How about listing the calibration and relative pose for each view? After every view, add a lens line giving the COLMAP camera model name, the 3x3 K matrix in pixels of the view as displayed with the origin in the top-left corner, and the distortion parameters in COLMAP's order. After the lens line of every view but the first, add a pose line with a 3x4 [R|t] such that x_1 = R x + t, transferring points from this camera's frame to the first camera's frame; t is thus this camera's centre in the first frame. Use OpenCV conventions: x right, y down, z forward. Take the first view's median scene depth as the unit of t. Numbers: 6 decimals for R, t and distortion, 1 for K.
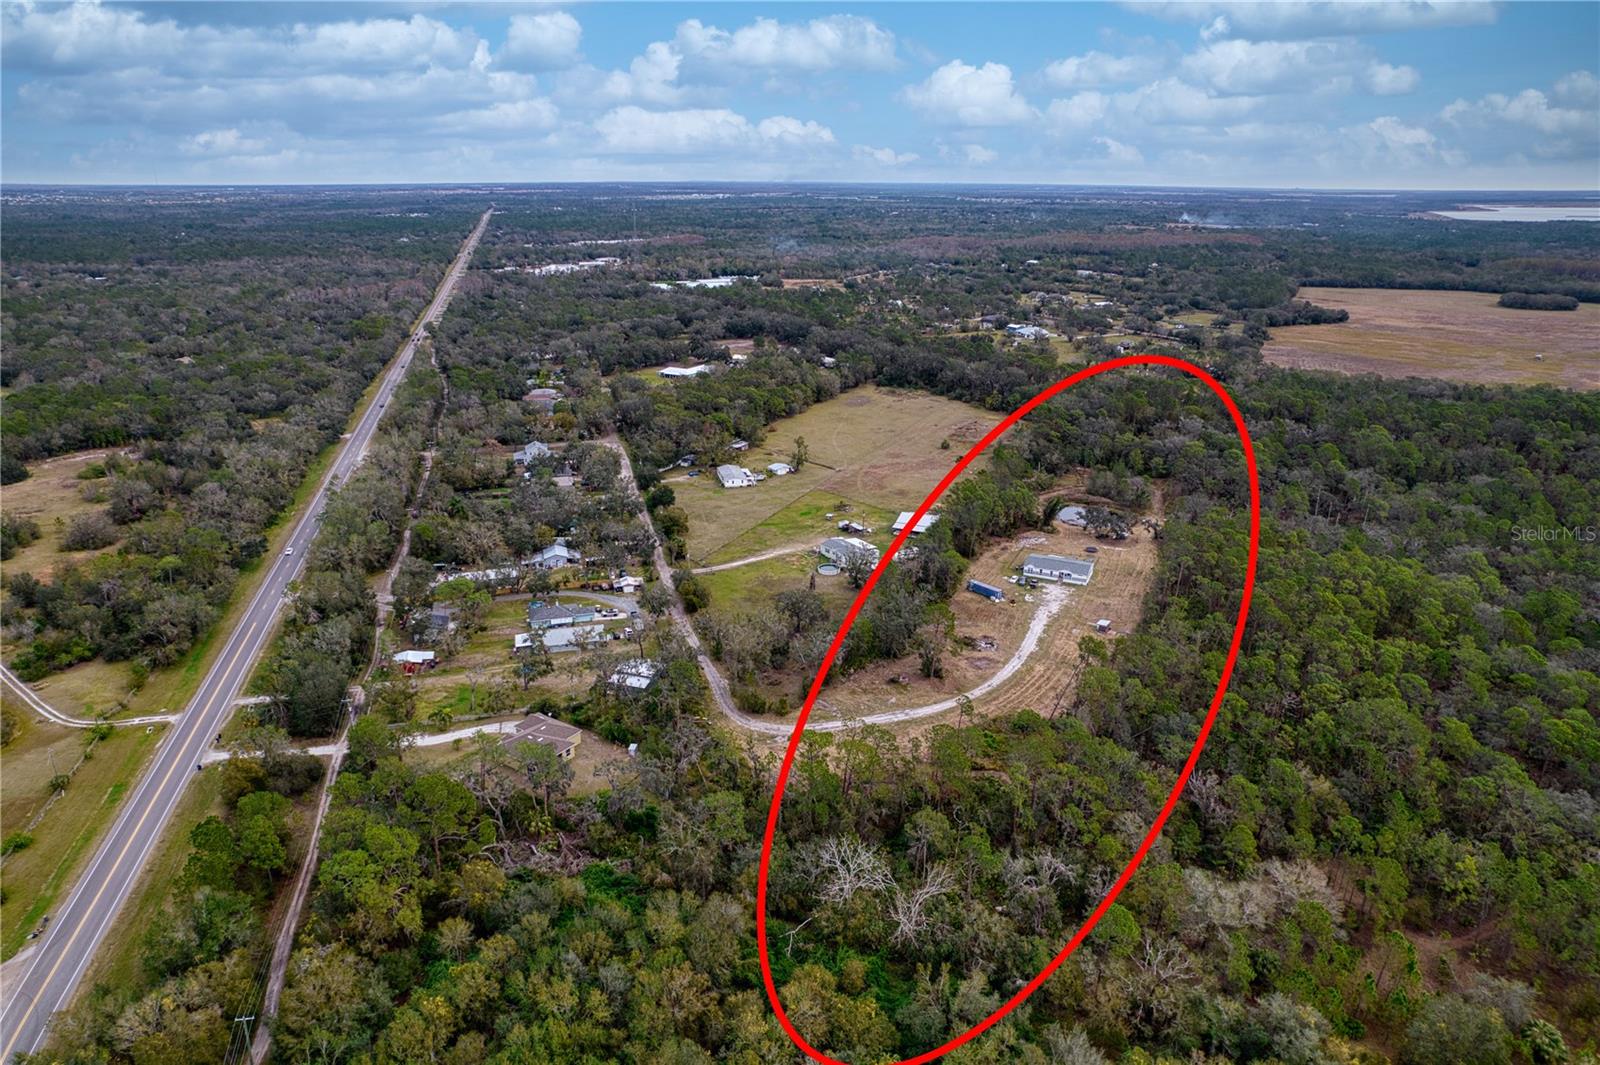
lens RADIAL K [[1044.7, 0, 800.0], [0, 1044.7, 532.5], [0, 0, 1]] dist [-0.079929, 0.071802]
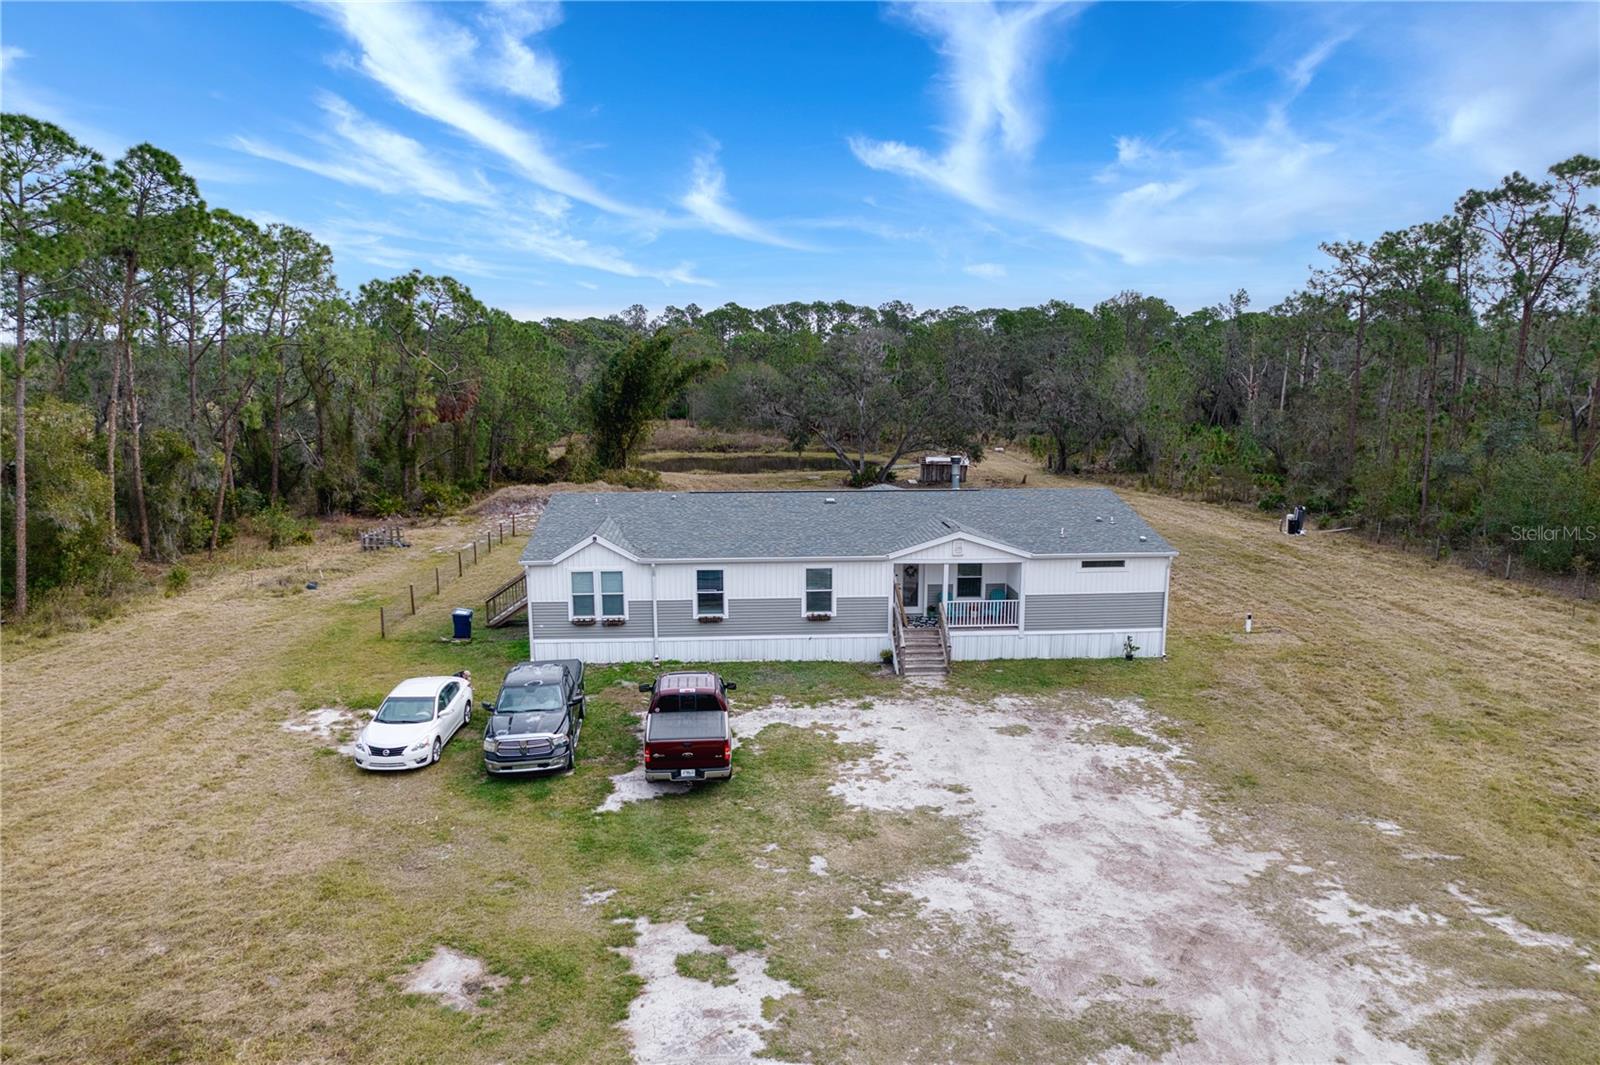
lens RADIAL K [[1033.1, 0, 800.0], [0, 1033.1, 532.5], [0, 0, 1]] dist [-0.085902, 0.077089]
pose [[0.879928, -0.087861, 0.466912, 0.235385], [0.164593, 0.978267, -0.126103, 0.054570], [-0.445685, 0.187813, 0.875266, 1.100667]]
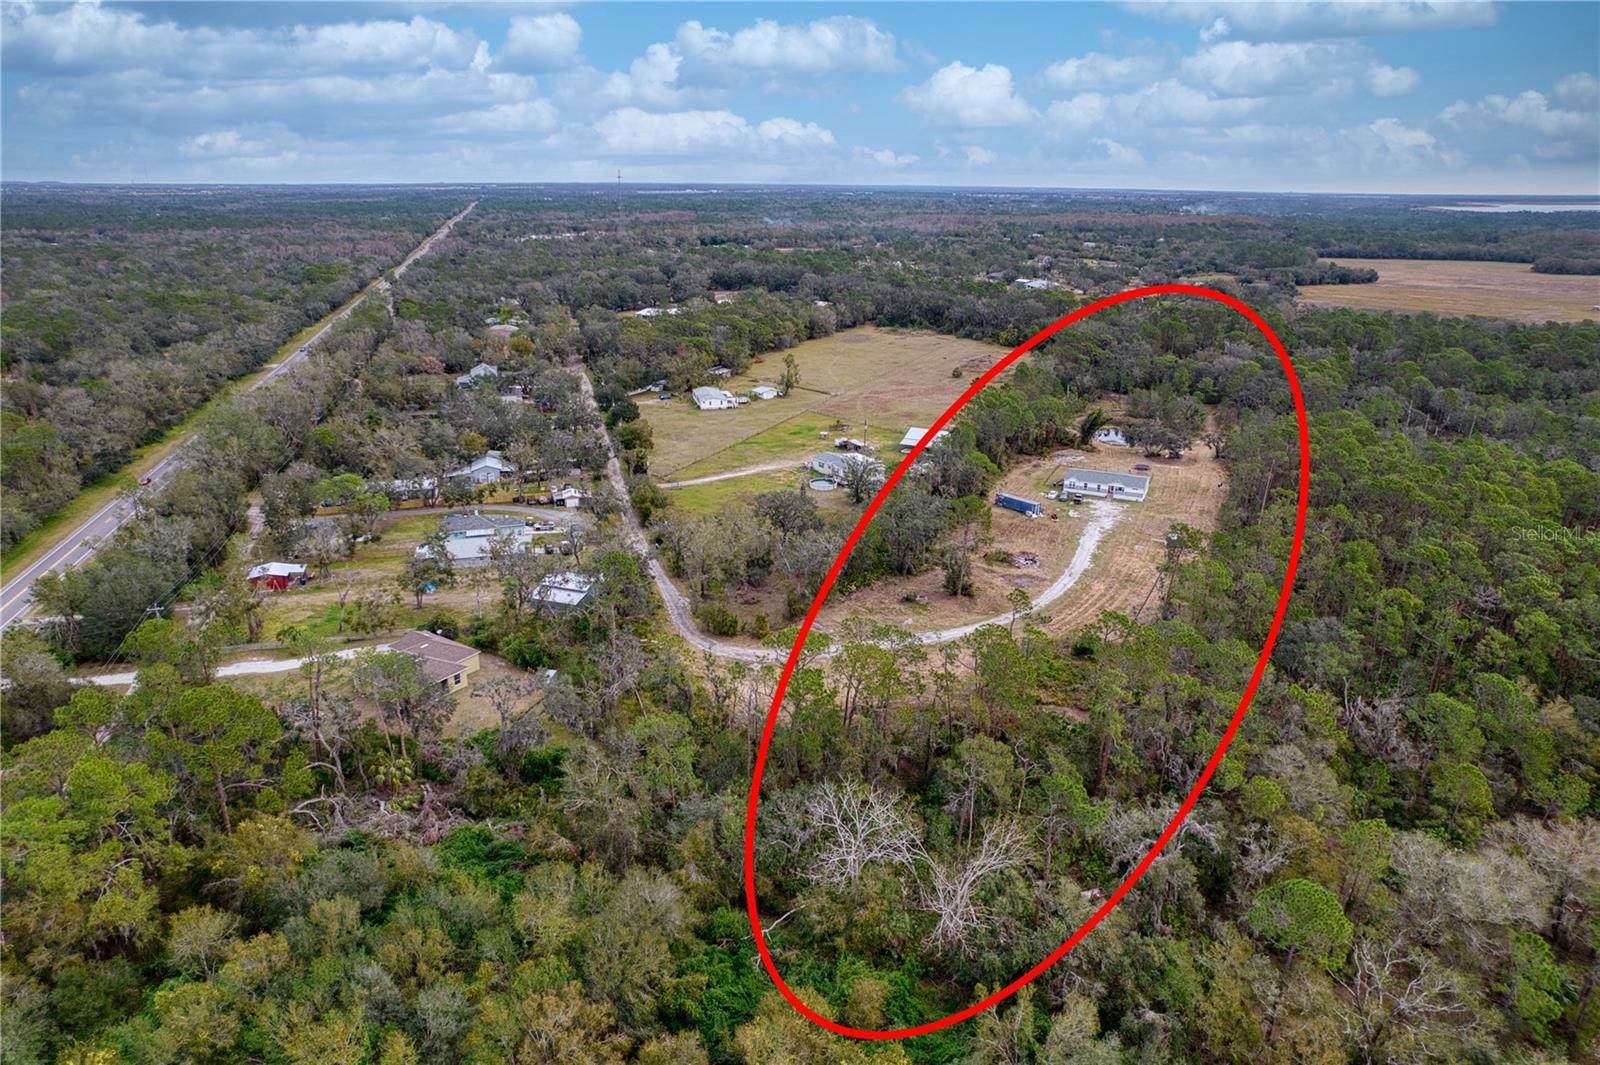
lens RADIAL K [[1044.7, 0, 800.0], [0, 1044.7, 532.5], [0, 0, 1]] dist [-0.079929, 0.071802]
pose [[0.999983, 0.001641, 0.005549, 0.006468], [-0.001624, 0.999994, -0.003196, 0.092452], [-0.005554, 0.003187, 0.999979, 0.234752]]
